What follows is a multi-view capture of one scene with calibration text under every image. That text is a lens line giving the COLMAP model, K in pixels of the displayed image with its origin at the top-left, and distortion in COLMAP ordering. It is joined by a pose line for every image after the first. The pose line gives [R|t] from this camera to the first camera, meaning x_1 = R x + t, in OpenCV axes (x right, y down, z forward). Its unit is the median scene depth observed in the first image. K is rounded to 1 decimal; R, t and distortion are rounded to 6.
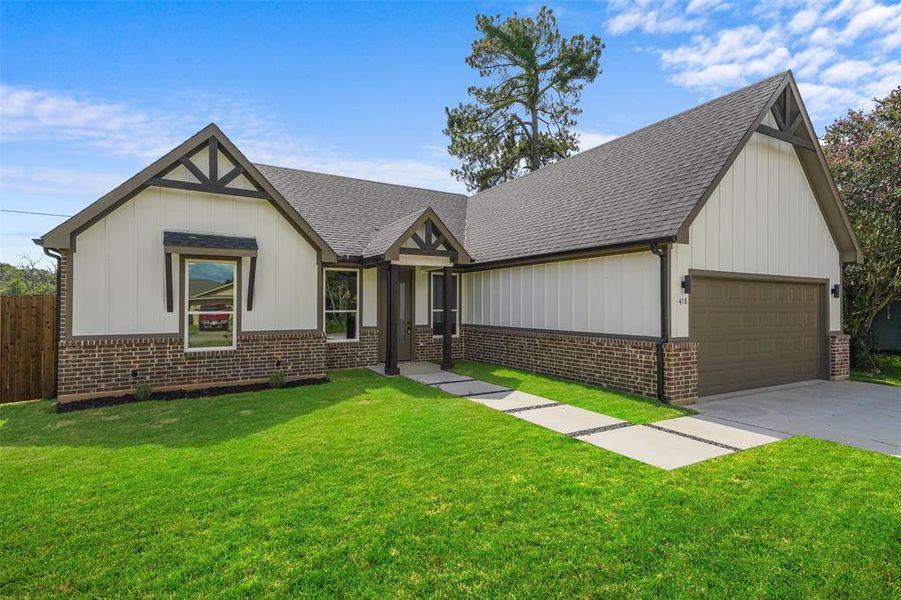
lens RADIAL K [[432.0, 0, 438.3], [0, 432.0, 296.6], [0, 0, 1]] dist [0.048945, -0.000015]
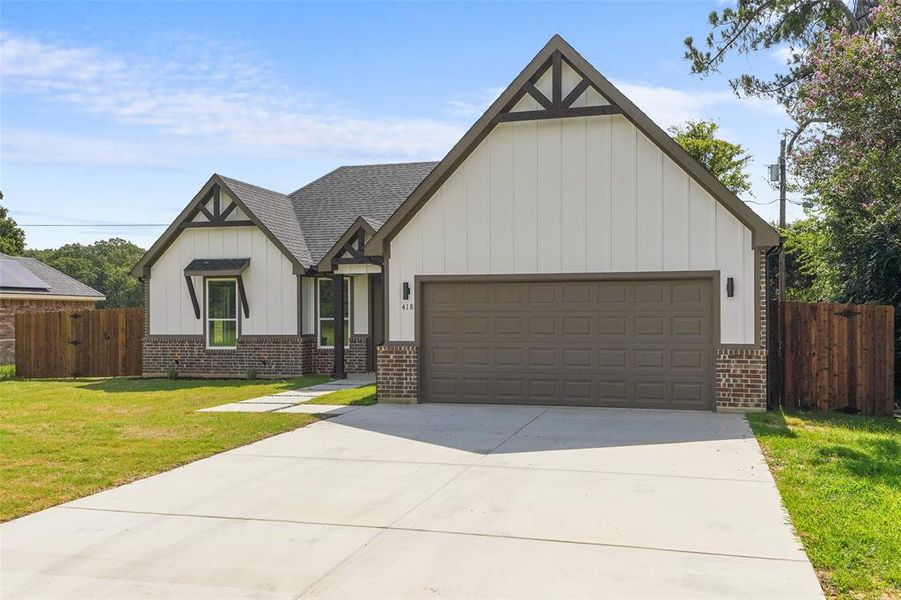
lens RADIAL K [[835.3, 0, 443.6], [0, 835.3, 303.6], [0, 0, 1]] dist [0.101534, -0.006288]
pose [[0.712372, -0.015036, -0.701641, 1.723527], [0.020910, 0.999781, -0.000195, 0.003980], [0.701490, -0.014532, 0.712531, -0.307941]]
